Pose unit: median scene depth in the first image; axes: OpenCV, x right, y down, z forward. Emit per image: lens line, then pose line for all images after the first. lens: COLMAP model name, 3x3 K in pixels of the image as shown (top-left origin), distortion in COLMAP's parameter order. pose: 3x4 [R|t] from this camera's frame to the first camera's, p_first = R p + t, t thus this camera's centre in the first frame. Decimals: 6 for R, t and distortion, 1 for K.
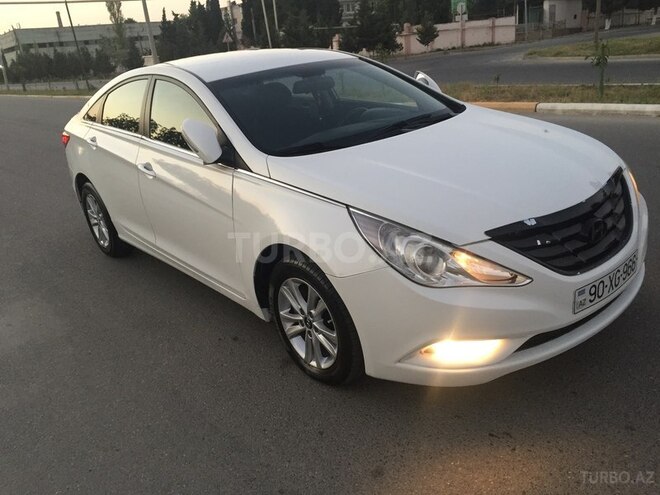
lens RADIAL K [[566.0, 0, 330.0], [0, 566.0, 247.5], [0, 0, 1]] dist [0.091638, -0.120598]
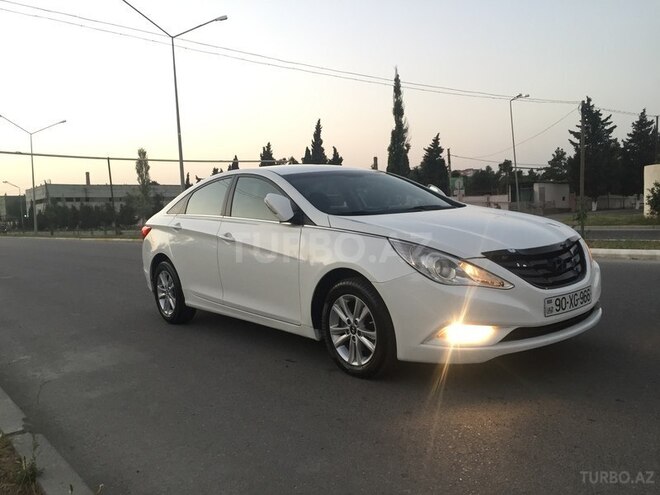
lens RADIAL K [[566.0, 0, 330.0], [0, 566.0, 247.5], [0, 0, 1]] dist [0.091638, -0.120598]
pose [[0.998592, 0.052541, -0.007294, -0.086153], [-0.052495, 0.959097, -0.278168, 0.296862], [-0.007619, 0.278160, 0.960505, -0.327867]]
